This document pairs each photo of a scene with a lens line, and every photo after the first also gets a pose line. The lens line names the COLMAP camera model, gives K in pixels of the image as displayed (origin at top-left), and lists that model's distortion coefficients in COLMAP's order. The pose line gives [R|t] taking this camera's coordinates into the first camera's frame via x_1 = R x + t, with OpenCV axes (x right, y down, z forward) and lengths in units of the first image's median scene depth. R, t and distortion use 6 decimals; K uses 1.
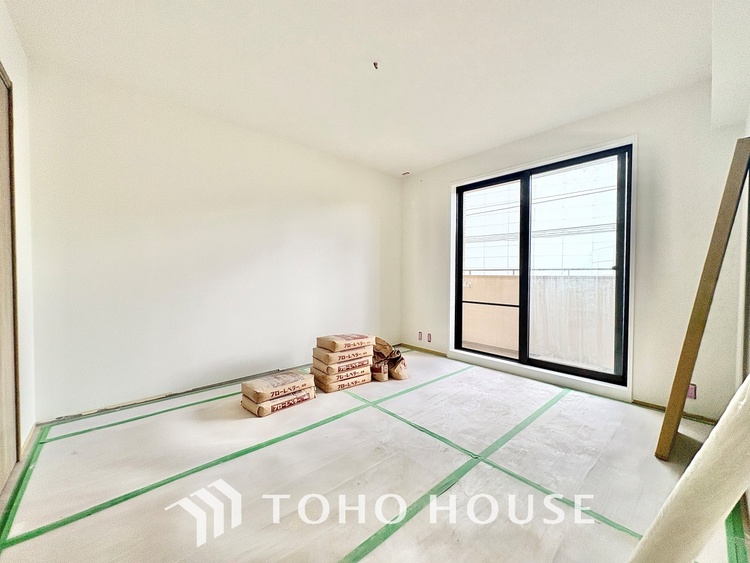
lens RADIAL K [[298.7, 0, 375.0], [0, 298.7, 281.5], [0, 0, 1]] dist [-0.000388, 0.000152]
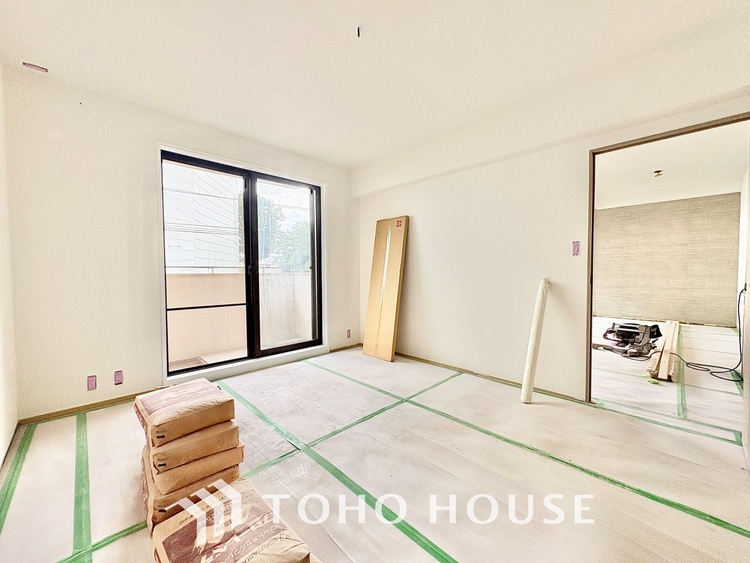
lens RADIAL K [[298.7, 0, 375.0], [0, 298.7, 281.5], [0, 0, 1]] dist [-0.000388, 0.000152]
pose [[-0.047838, -0.034952, 0.998243, -0.634354], [0.030711, 0.998864, 0.036446, -0.017943], [-0.998383, 0.032401, -0.046710, 0.723131]]
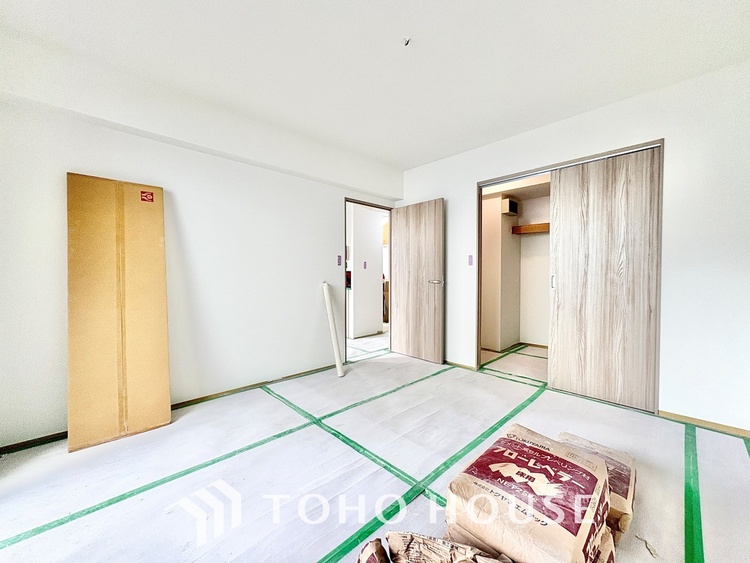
lens RADIAL K [[298.7, 0, 375.0], [0, 298.7, 281.5], [0, 0, 1]] dist [-0.000388, 0.000152]
pose [[-0.999293, -0.004969, -0.037268, 0.090611], [-0.006656, 0.998951, 0.045297, -0.035153], [0.037004, 0.045513, -0.998278, 1.362768]]
